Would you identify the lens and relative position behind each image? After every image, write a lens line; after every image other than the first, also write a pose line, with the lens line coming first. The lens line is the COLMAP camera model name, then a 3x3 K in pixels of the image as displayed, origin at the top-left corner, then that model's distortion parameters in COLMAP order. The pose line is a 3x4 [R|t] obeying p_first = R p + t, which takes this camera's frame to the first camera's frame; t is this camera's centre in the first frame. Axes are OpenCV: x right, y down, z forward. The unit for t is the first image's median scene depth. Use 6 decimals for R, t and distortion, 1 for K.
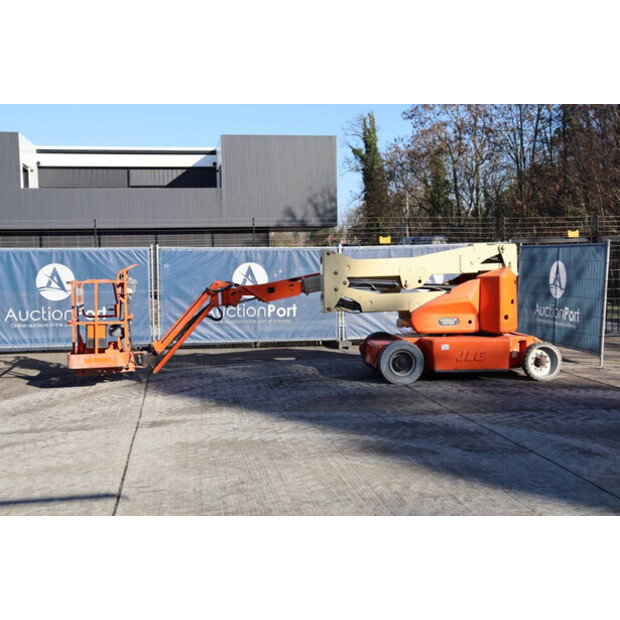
lens RADIAL K [[826.9, 0, 312.7], [0, 826.9, 314.8], [0, 0, 1]] dist [0.044714, 0.000000]
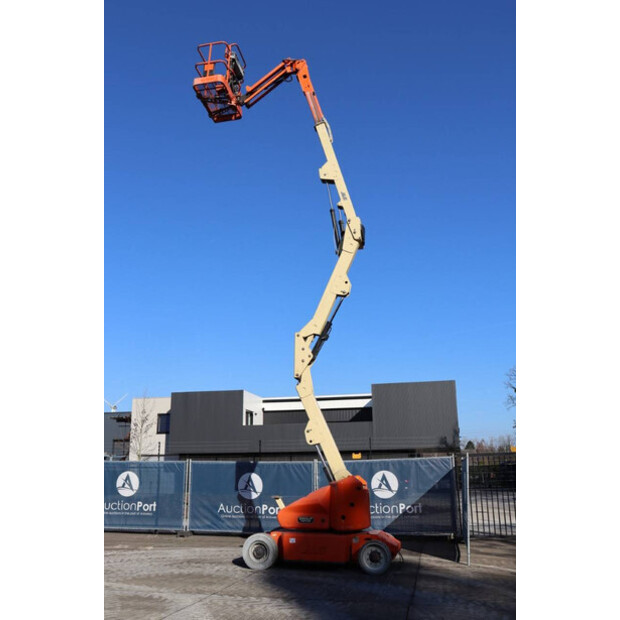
lens RADIAL K [[580.7, 0, 303.7], [0, 580.7, 311.6], [0, 0, 1]] dist [-0.075607, 0.000000]
pose [[0.926717, -0.095297, -0.363475, 0.399284], [-0.032817, 0.943084, -0.330931, -0.000775], [0.374324, 0.318608, 0.870845, 0.111245]]
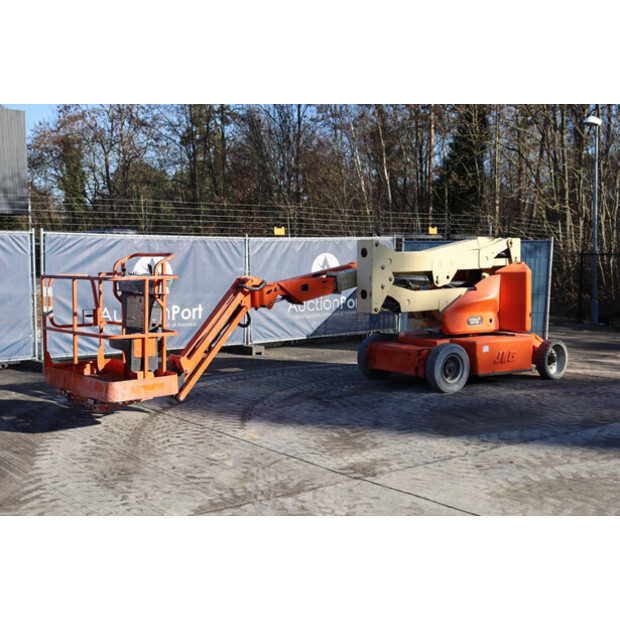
lens RADIAL K [[818.4, 0, 312.6], [0, 818.4, 311.5], [0, 0, 1]] dist [0.036749, 0.000000]
pose [[0.875220, -0.019861, 0.483317, -0.343136], [0.019192, 0.999796, 0.006330, -0.008974], [-0.483344, 0.003736, 0.875423, 0.225765]]
